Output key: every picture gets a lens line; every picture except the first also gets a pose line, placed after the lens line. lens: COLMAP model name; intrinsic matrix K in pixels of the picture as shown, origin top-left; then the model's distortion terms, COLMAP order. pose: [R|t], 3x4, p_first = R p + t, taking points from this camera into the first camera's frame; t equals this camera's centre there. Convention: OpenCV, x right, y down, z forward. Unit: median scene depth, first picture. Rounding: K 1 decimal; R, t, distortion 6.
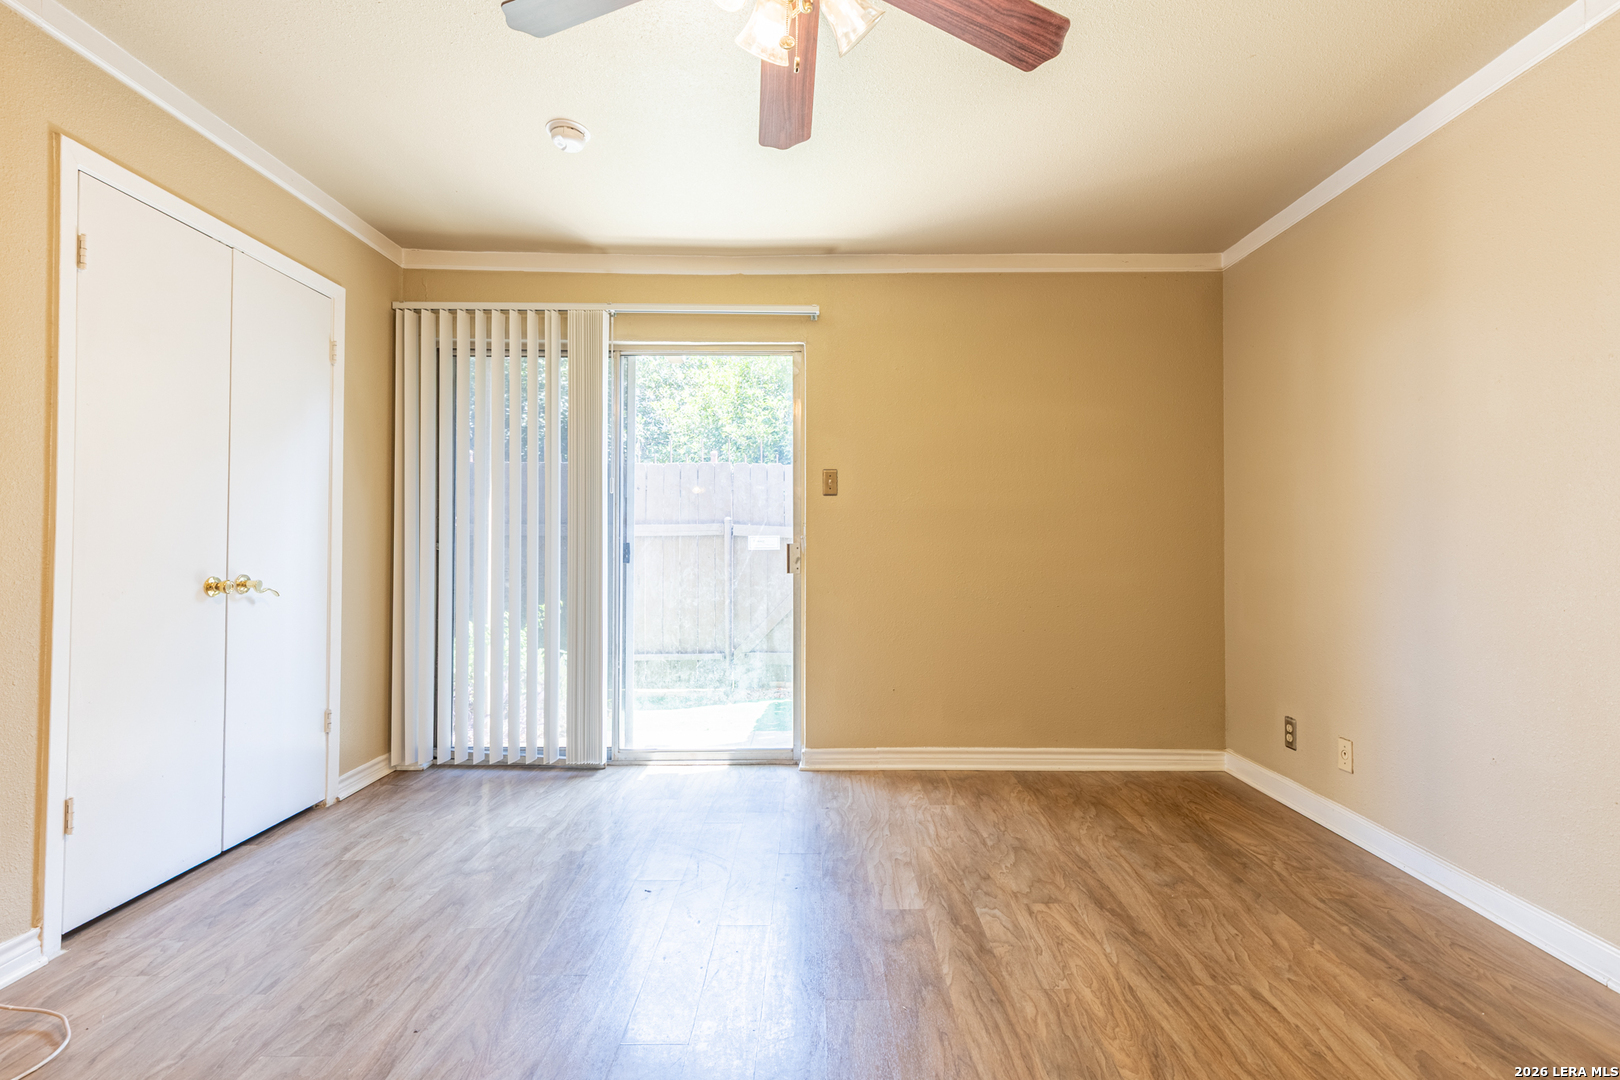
lens RADIAL K [[728.2, 0, 817.9], [0, 728.2, 535.3], [0, 0, 1]] dist [0.007633, -0.001310]
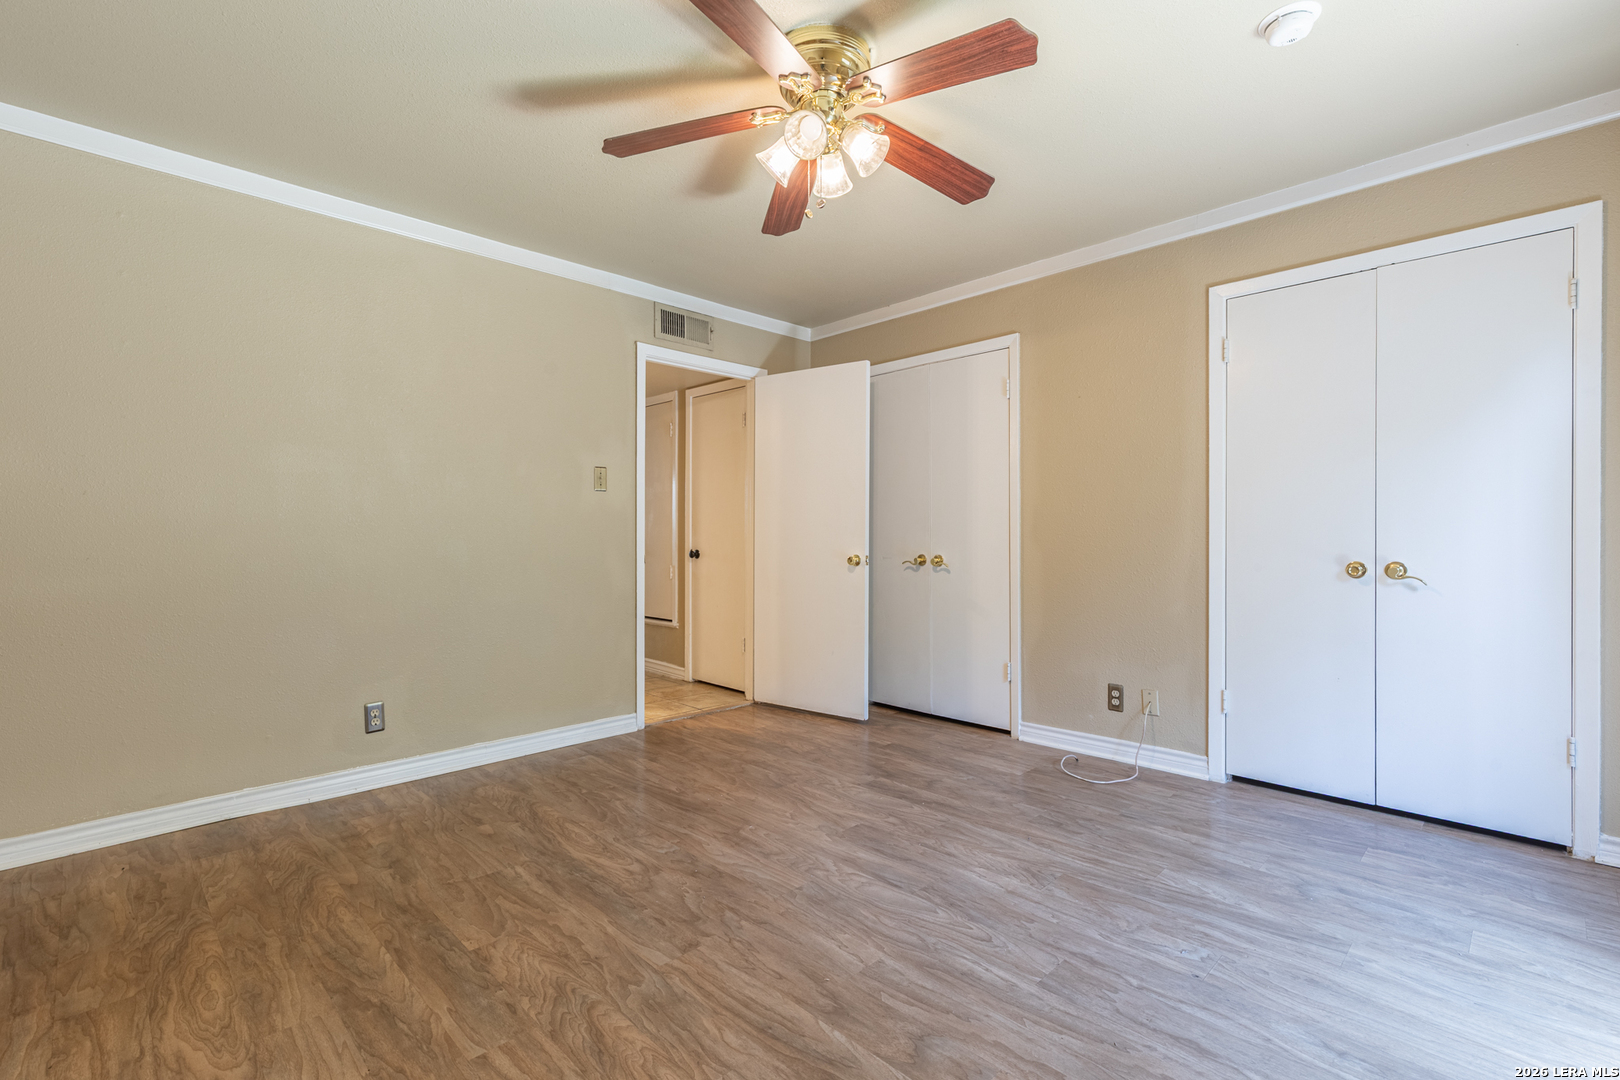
lens RADIAL K [[728.2, 0, 817.9], [0, 728.2, 535.3], [0, 0, 1]] dist [0.007633, -0.001310]
pose [[-0.711569, -0.000317, -0.702616, 0.558830], [0.009272, 0.999909, -0.009841, 0.017383], [0.702555, -0.013518, -0.711501, 1.132623]]
